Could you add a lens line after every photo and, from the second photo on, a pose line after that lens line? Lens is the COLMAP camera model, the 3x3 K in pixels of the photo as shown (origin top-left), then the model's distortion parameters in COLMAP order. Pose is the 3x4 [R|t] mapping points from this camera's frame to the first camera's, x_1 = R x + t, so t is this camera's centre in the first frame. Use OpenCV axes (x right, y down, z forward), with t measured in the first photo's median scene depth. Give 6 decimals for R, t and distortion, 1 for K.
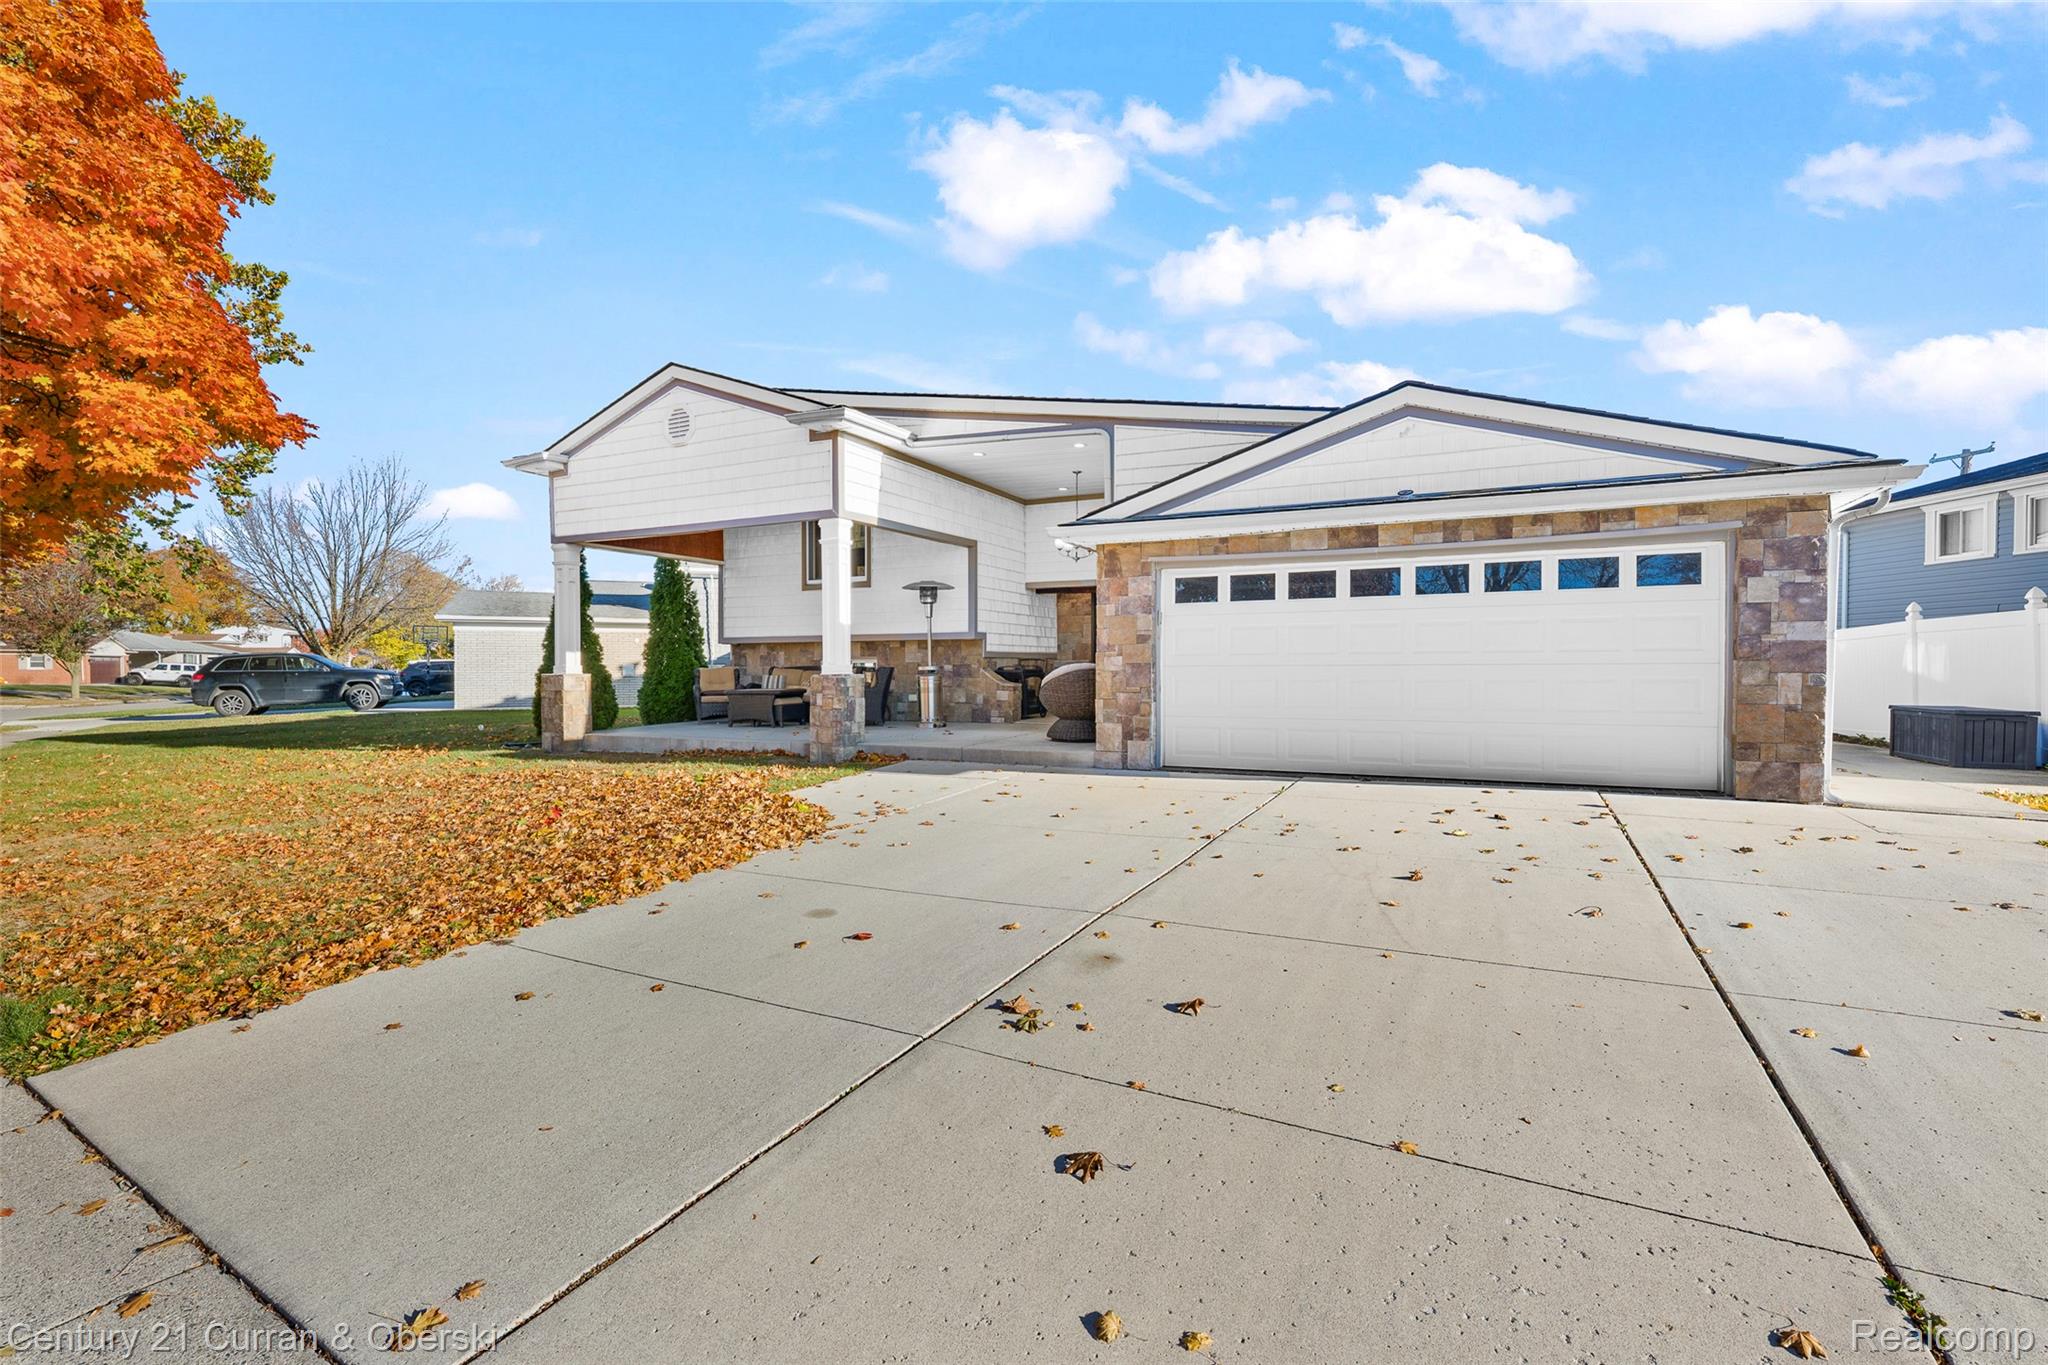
lens RADIAL K [[930.8, 0, 1024.6], [0, 930.8, 676.6], [0, 0, 1]] dist [0.000922, 0.000045]
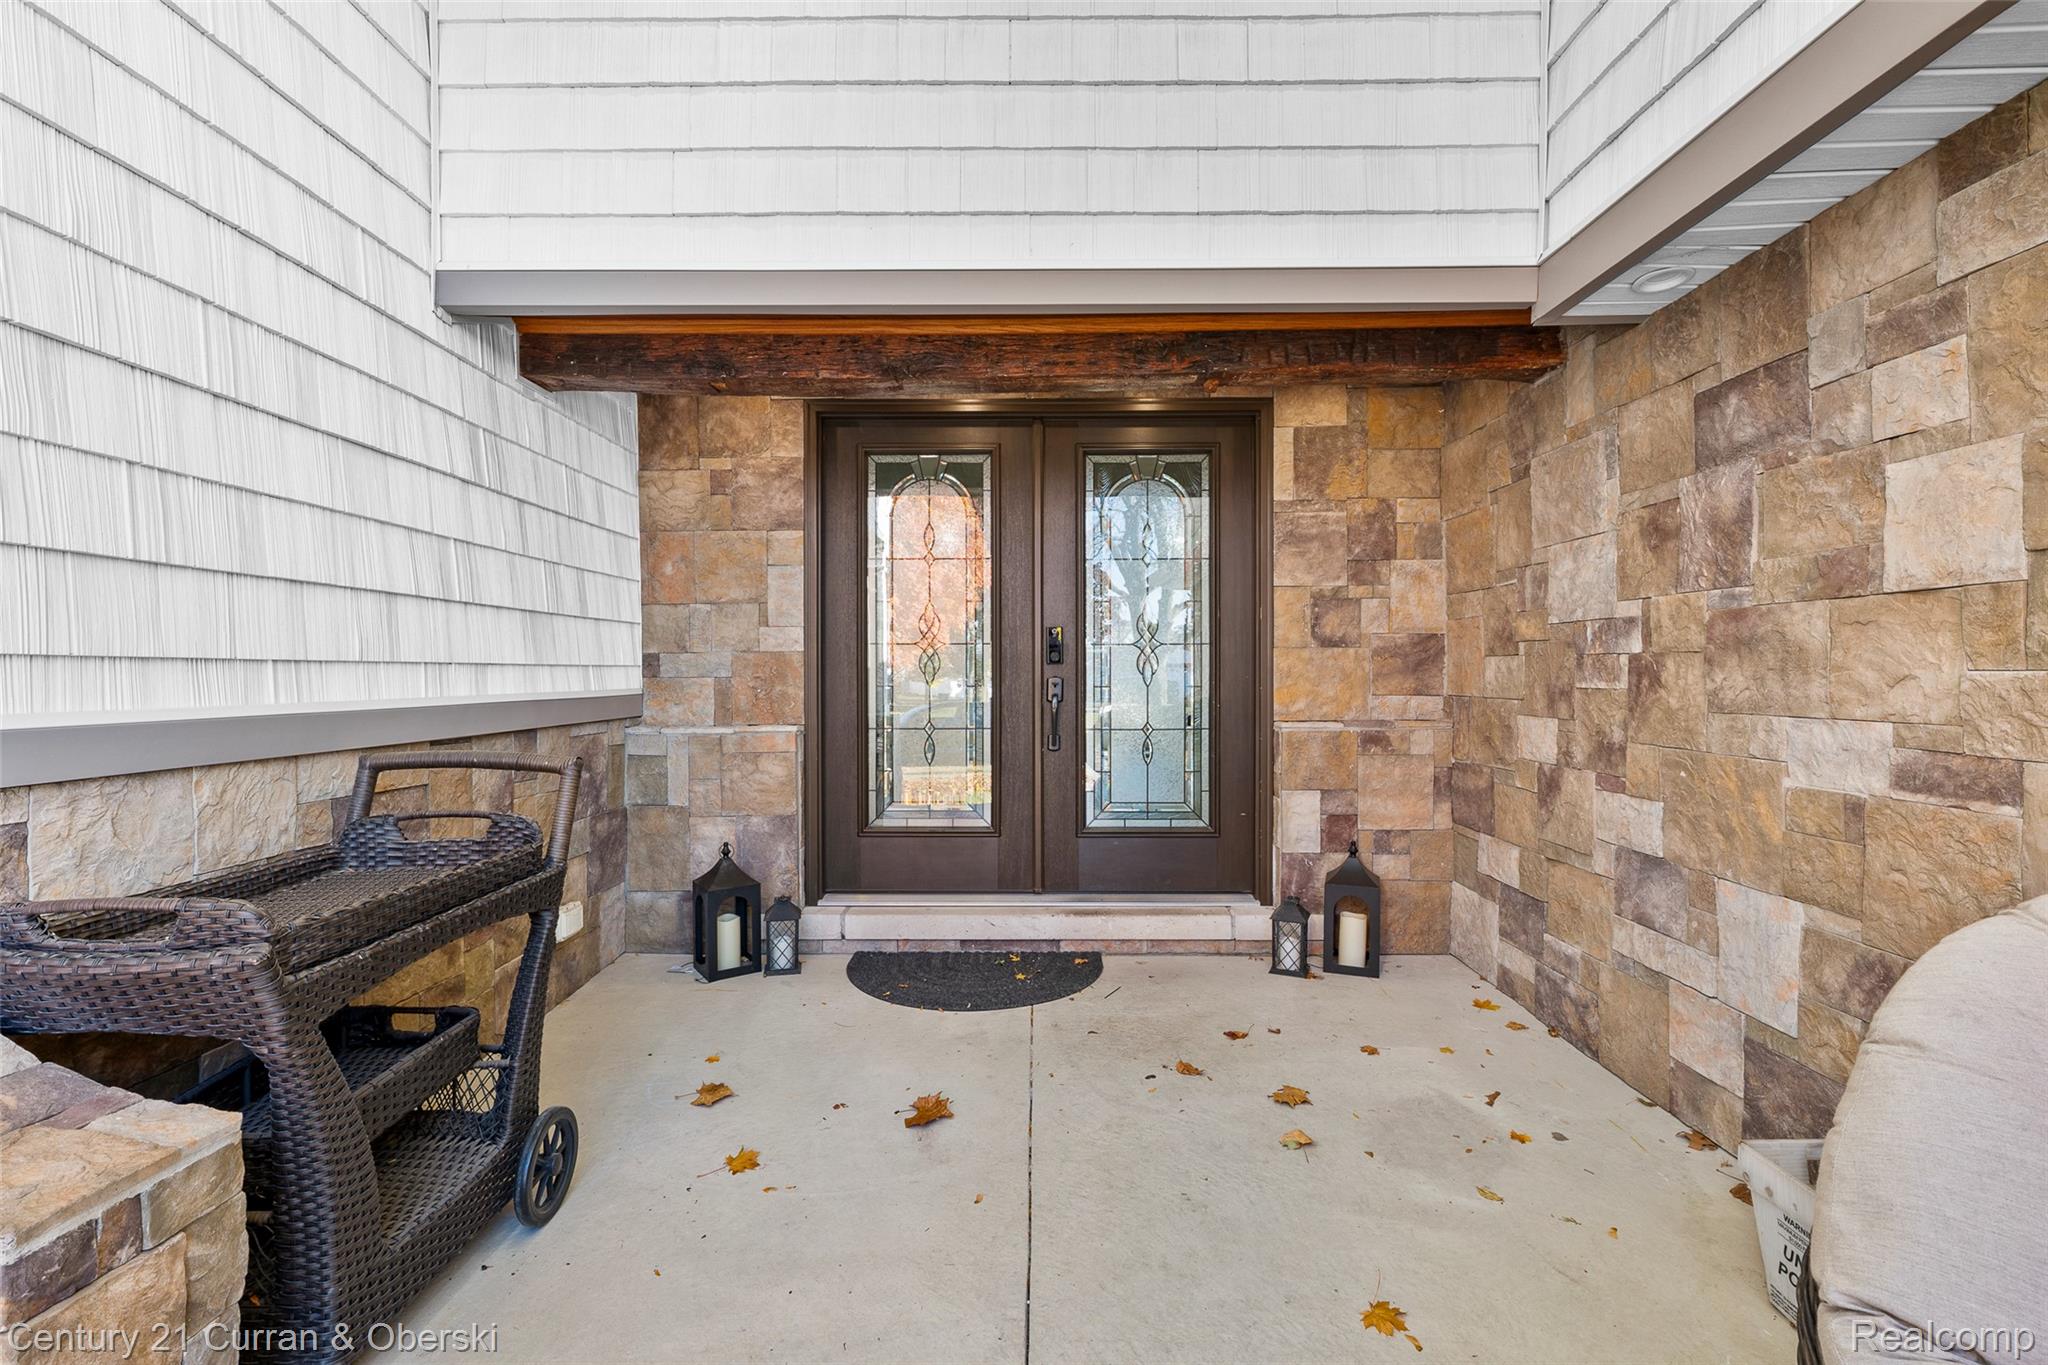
lens RADIAL K [[930.8, 0, 1024.7], [0, 930.8, 685.1], [0, 0, 1]] dist [0.000922, 0.000045]
pose [[0.898710, -0.014957, 0.438288, 0.020688], [0.017759, 0.999840, -0.002294, -0.027128], [-0.438183, 0.009845, 0.898832, 0.804452]]
